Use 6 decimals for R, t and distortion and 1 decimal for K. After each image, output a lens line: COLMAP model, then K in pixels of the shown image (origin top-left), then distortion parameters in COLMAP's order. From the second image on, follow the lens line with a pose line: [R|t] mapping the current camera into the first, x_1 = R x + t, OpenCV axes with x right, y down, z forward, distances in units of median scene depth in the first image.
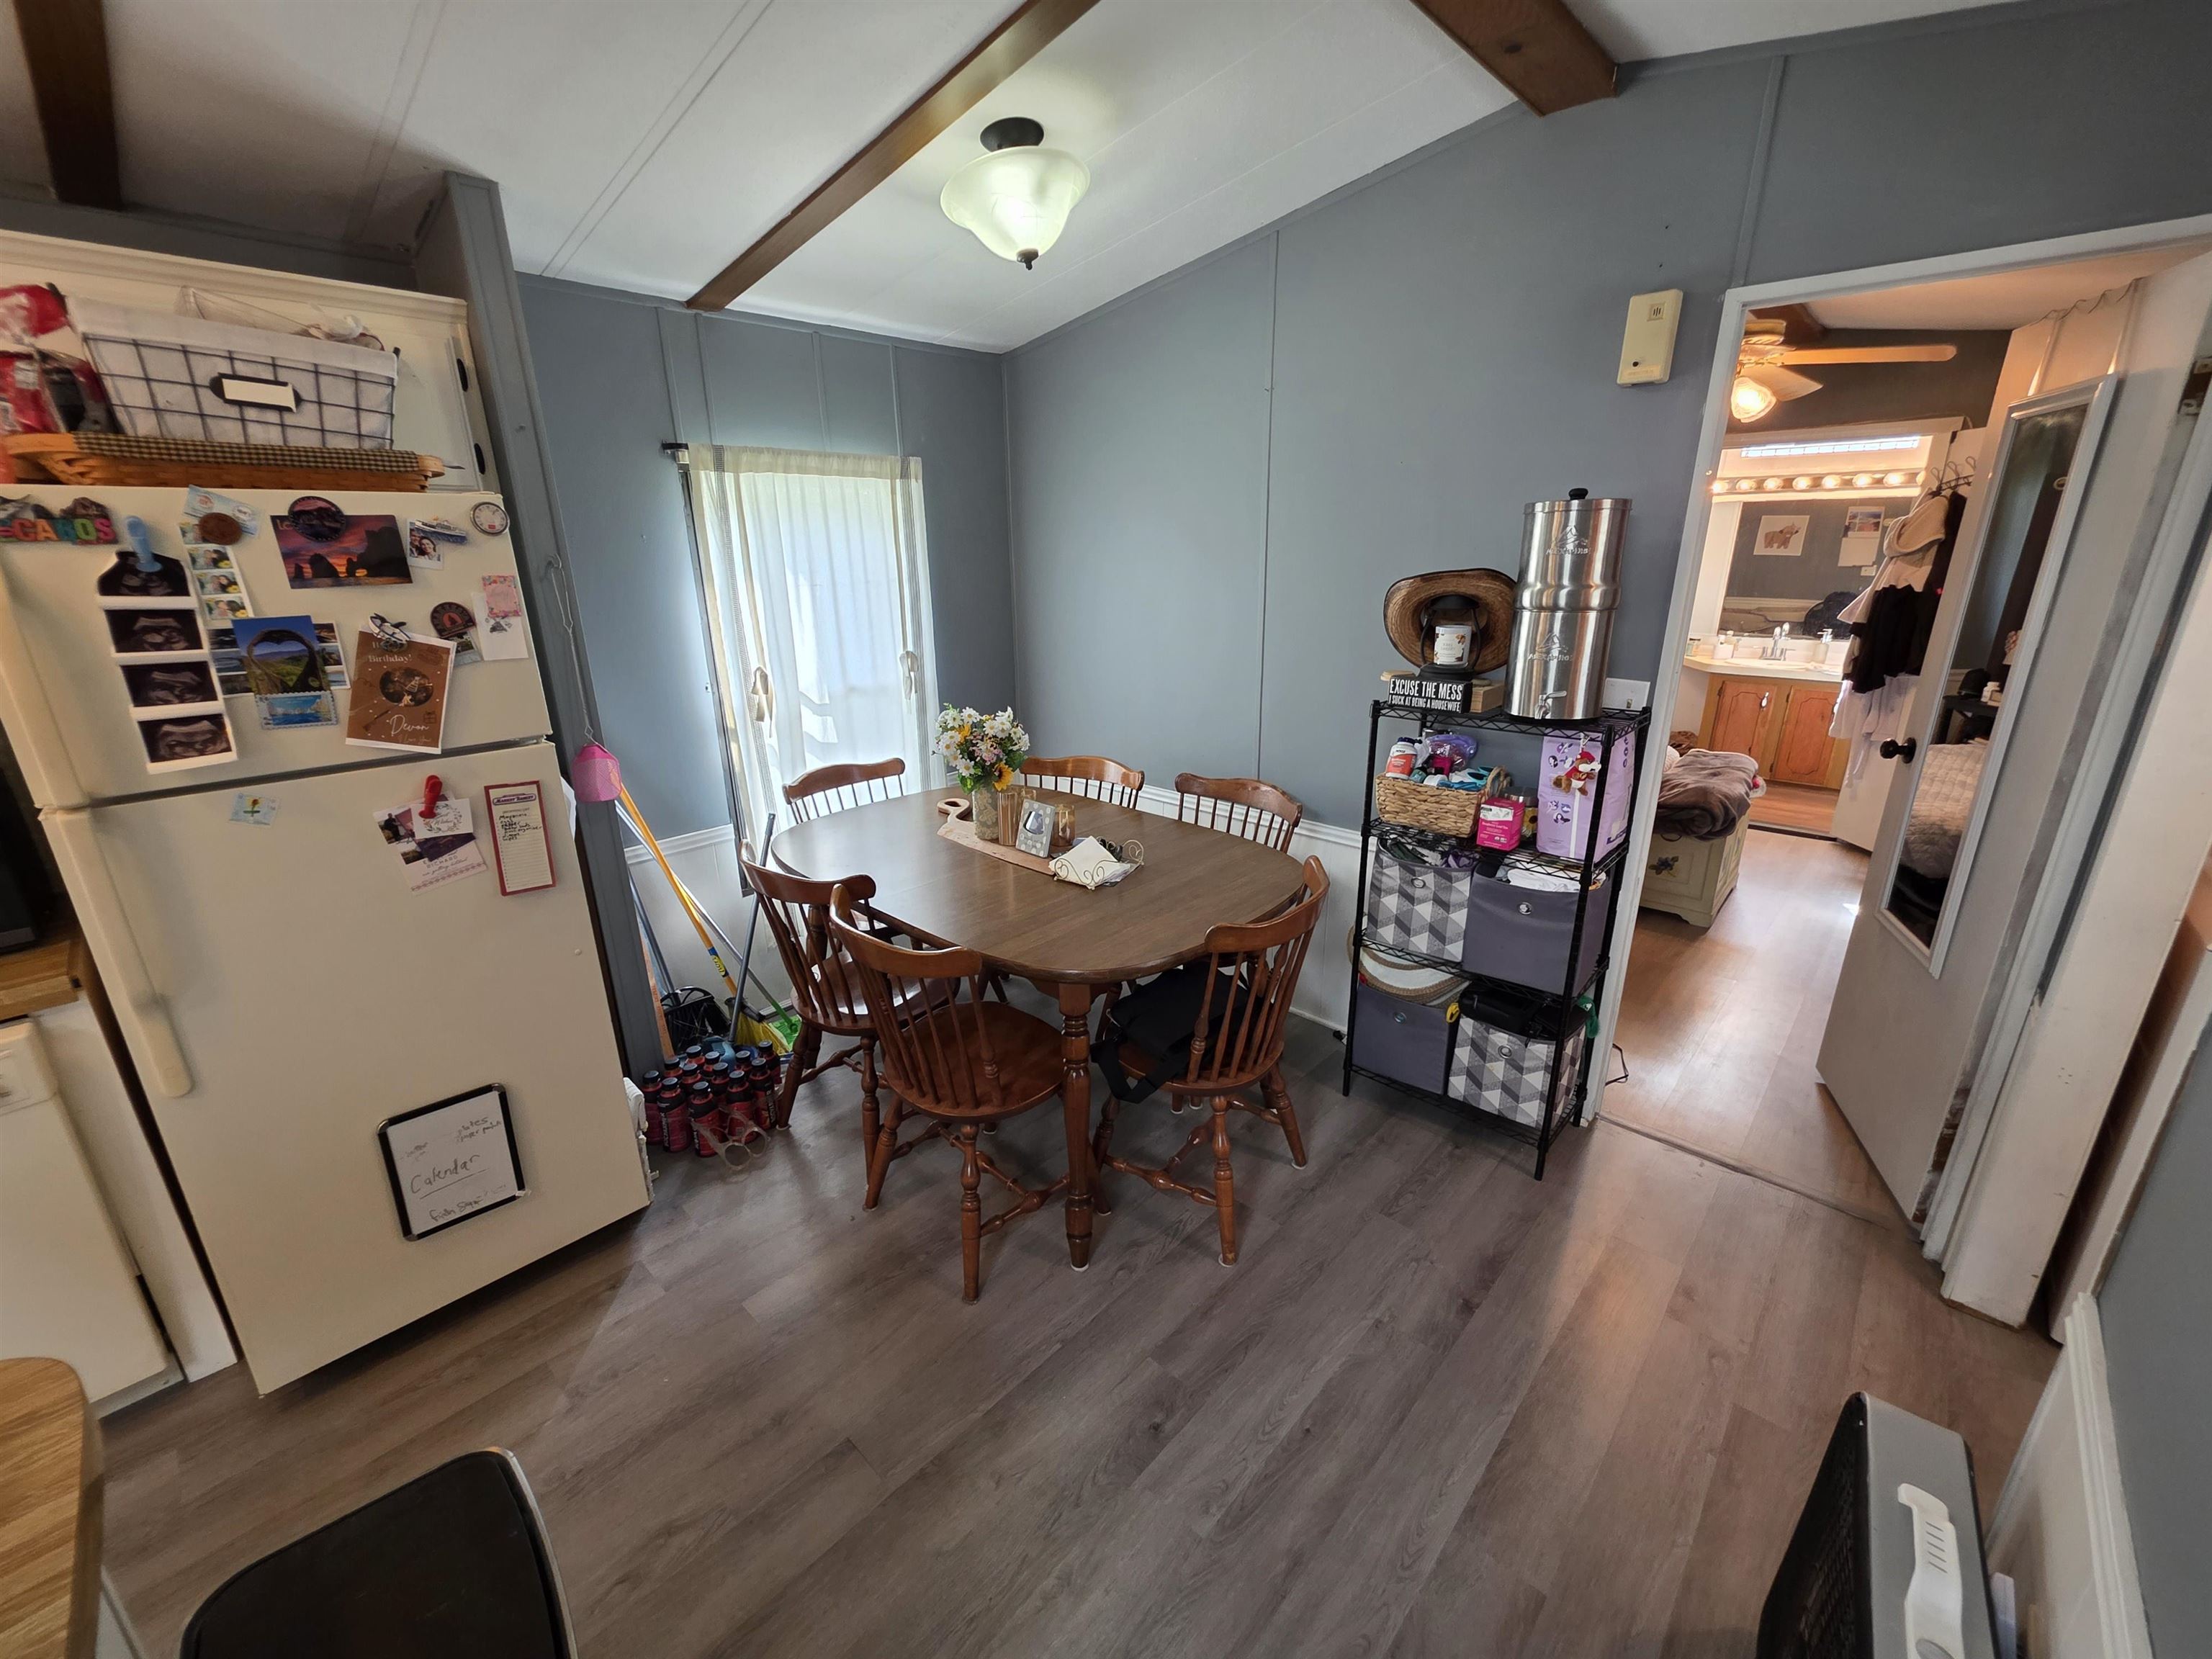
lens RADIAL K [[891.9, 0, 1101.1], [0, 891.9, 828.4], [0, 0, 1]] dist [-0.001267, 0.000749]
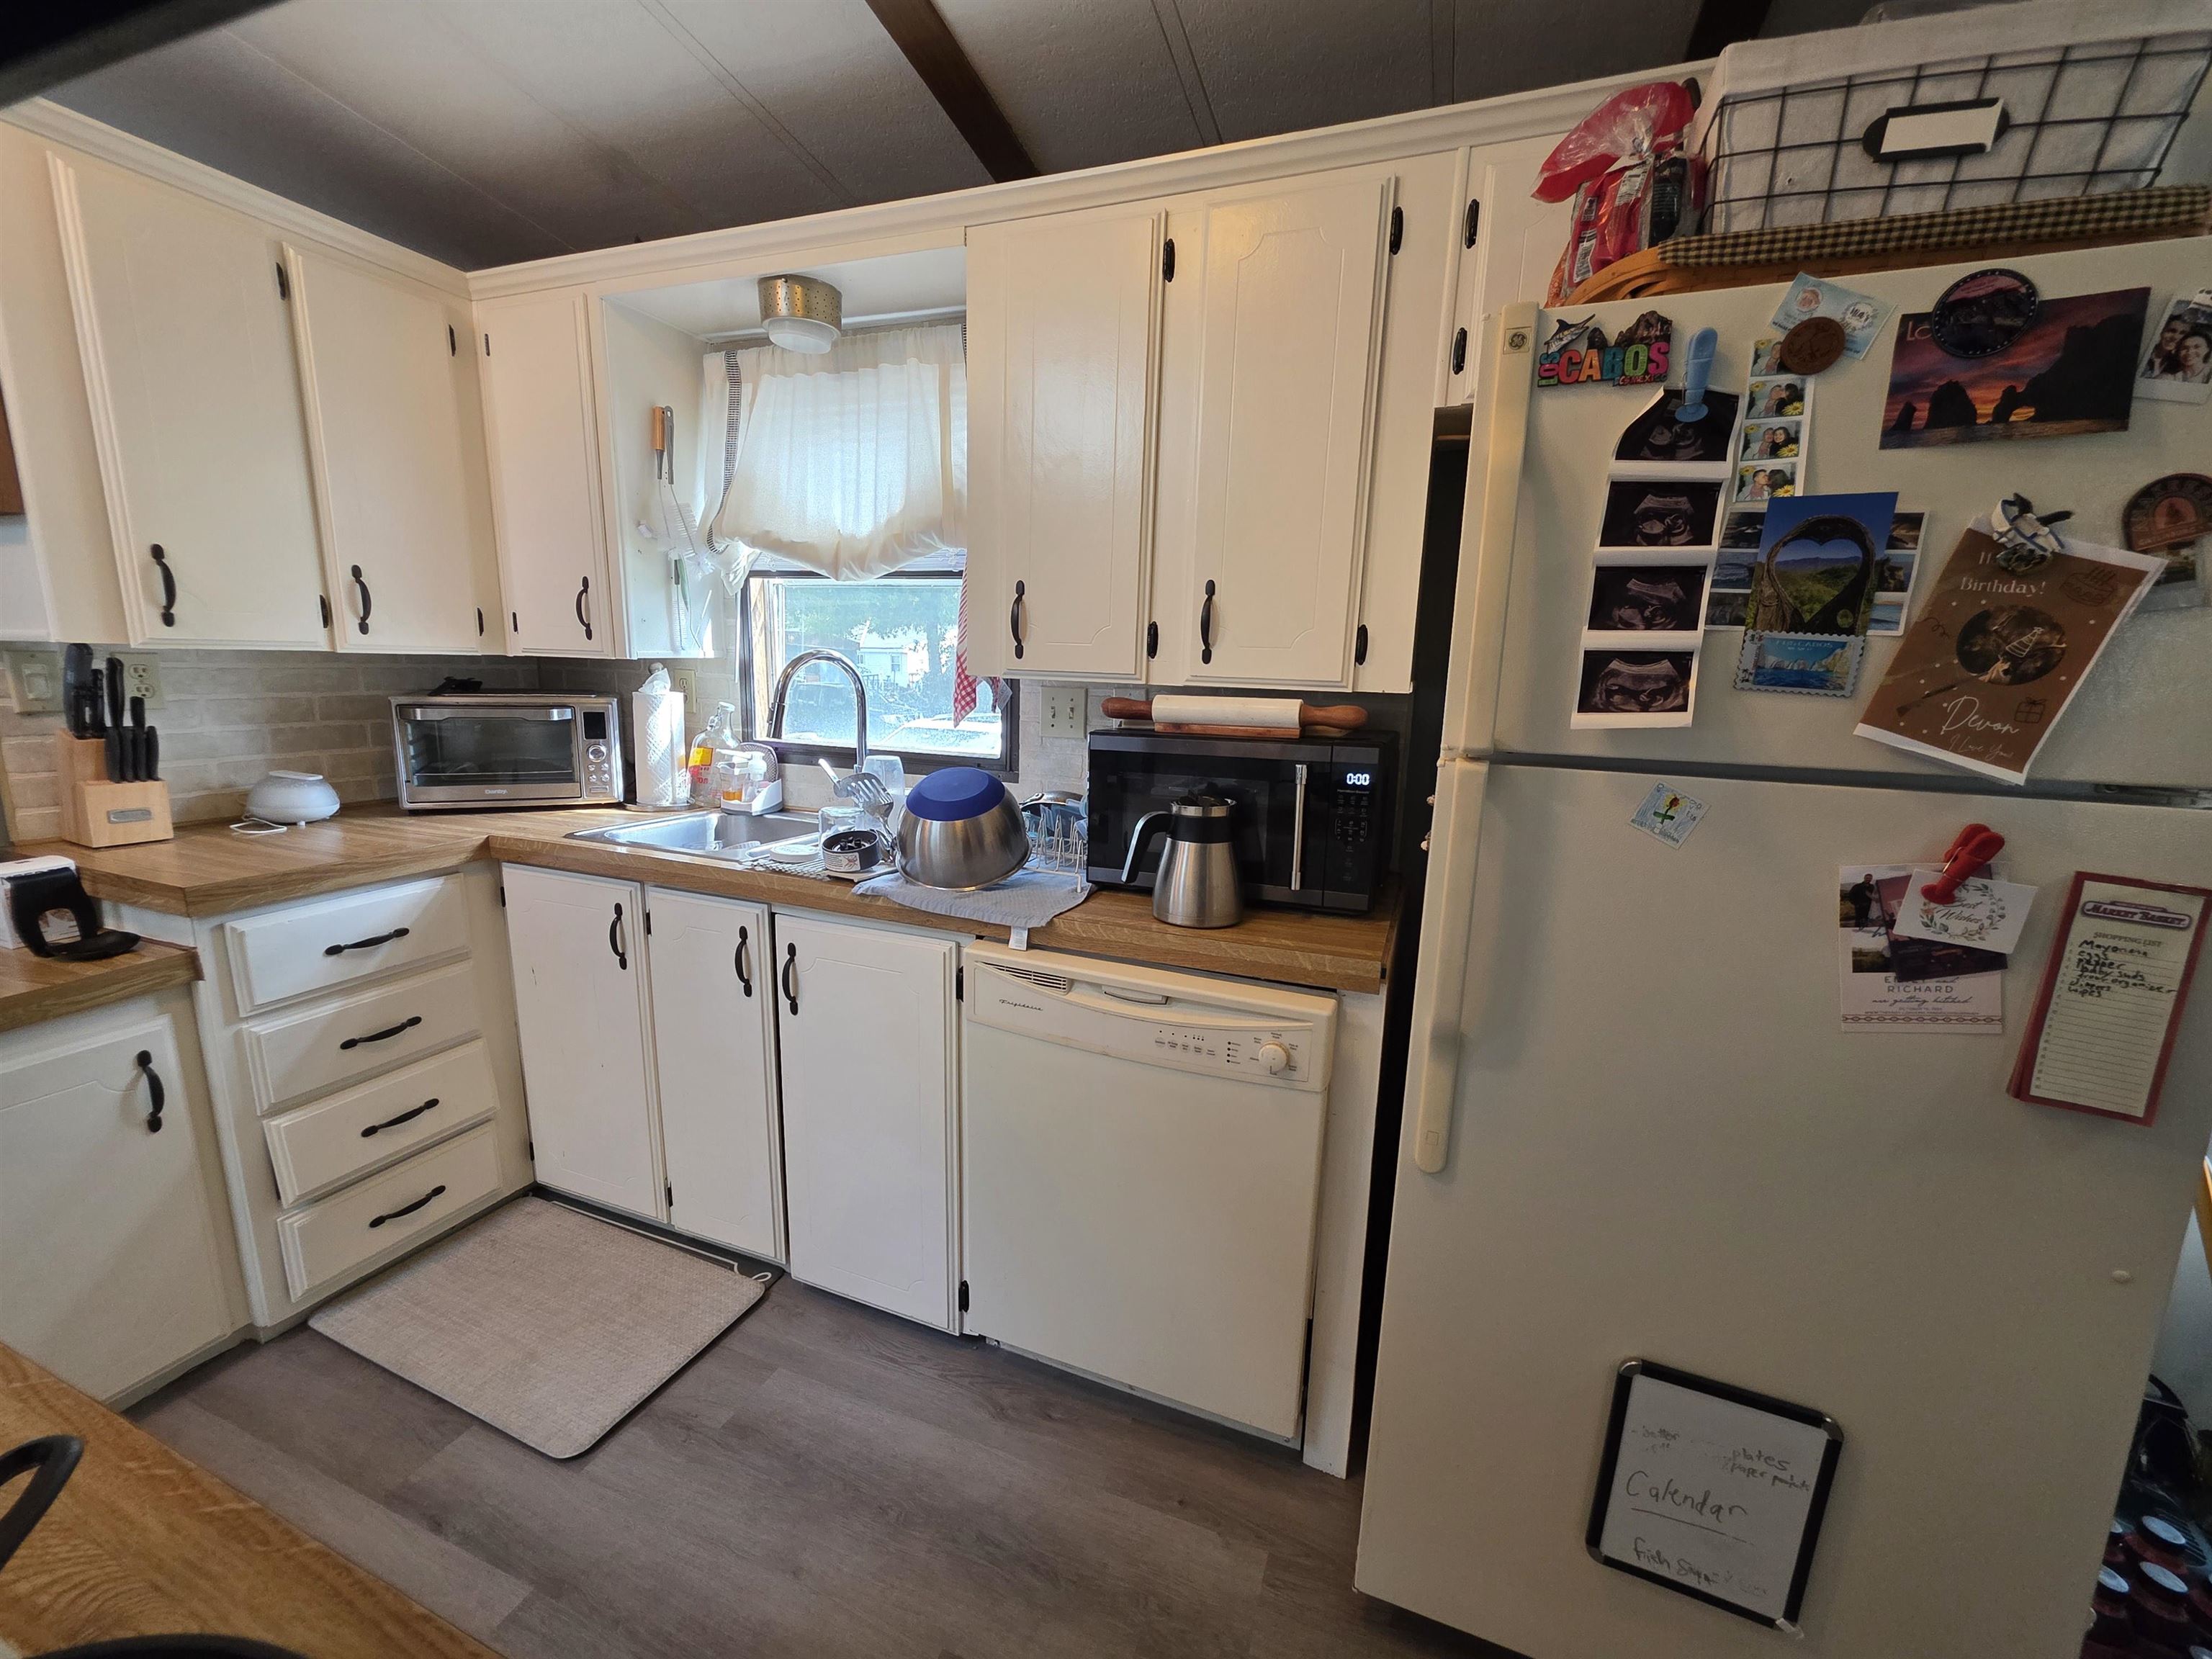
lens RADIAL K [[891.9, 0, 1101.1], [0, 891.9, 828.4], [0, 0, 1]] dist [-0.001267, 0.000749]
pose [[0.376682, 0.199954, -0.904505, -0.523219], [-0.310328, 0.947243, 0.080165, 0.060928], [0.872816, 0.250496, 0.418861, 0.388030]]
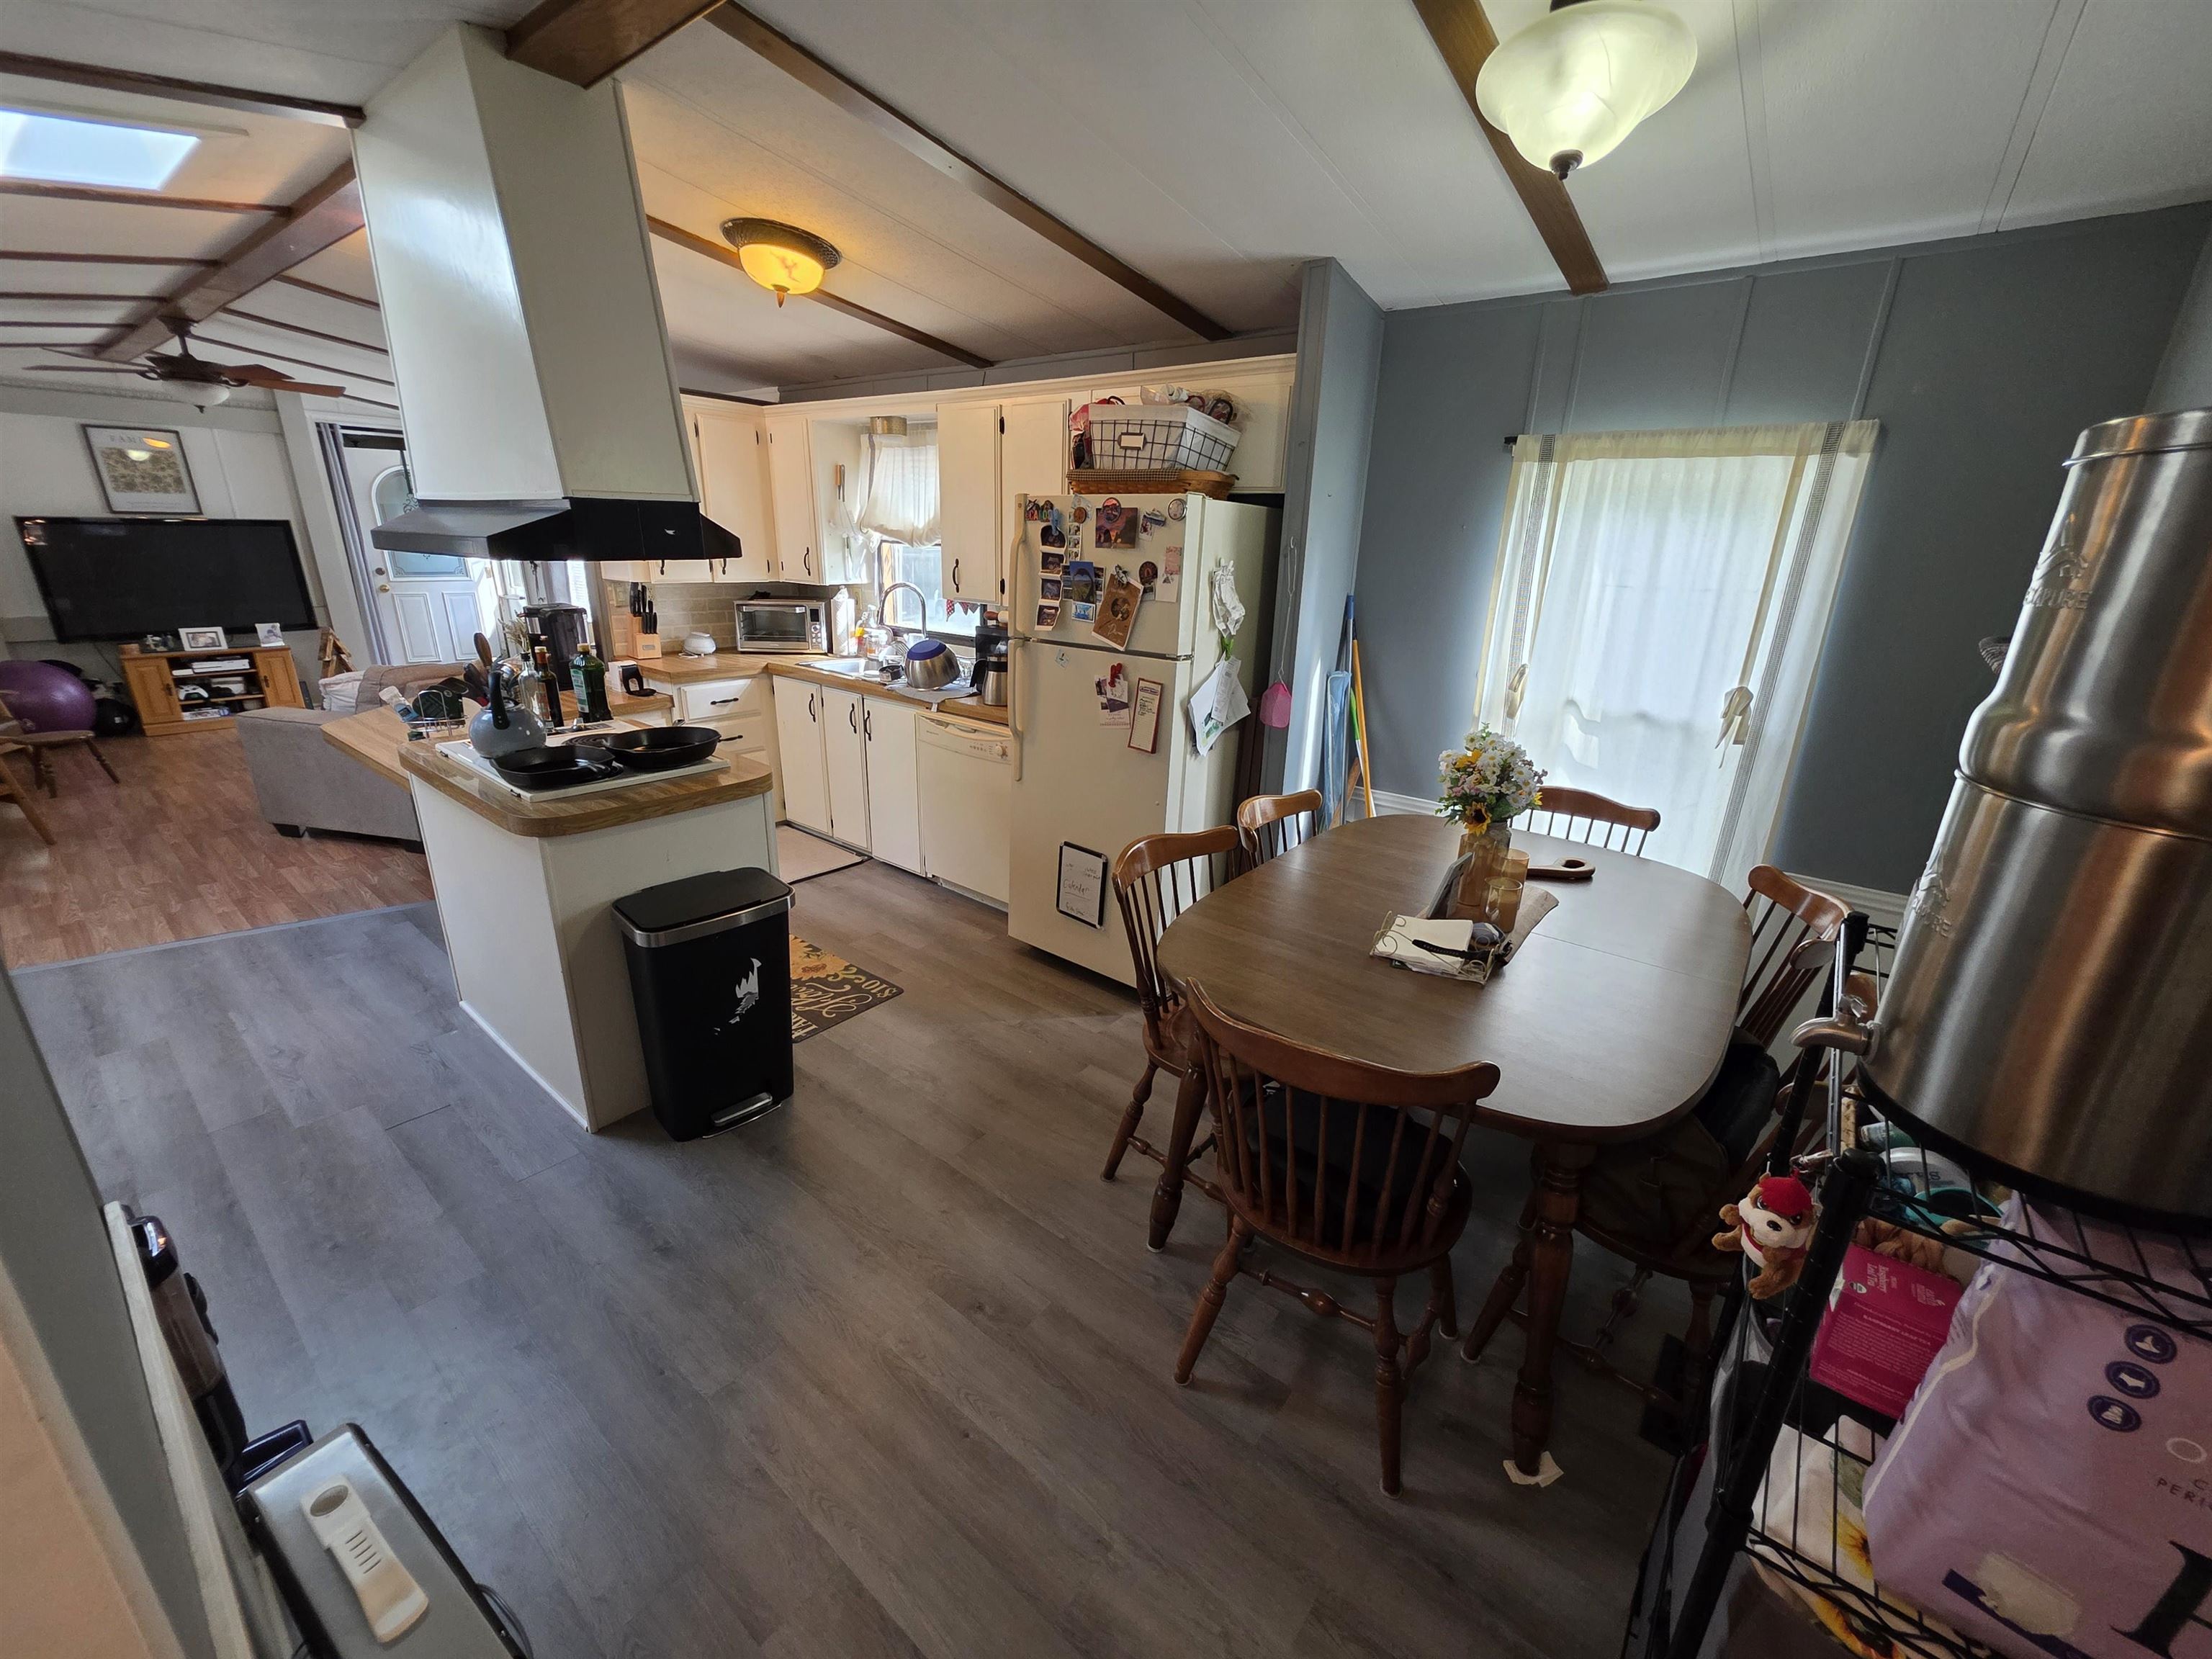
lens RADIAL K [[891.9, 0, 1101.1], [0, 891.9, 828.4], [0, 0, 1]] dist [-0.001267, 0.000749]
pose [[0.075059, 0.332474, -0.940121, 1.009580], [-0.327727, 0.898634, 0.291637, -0.280078], [0.941786, 0.286213, 0.176411, 0.824735]]
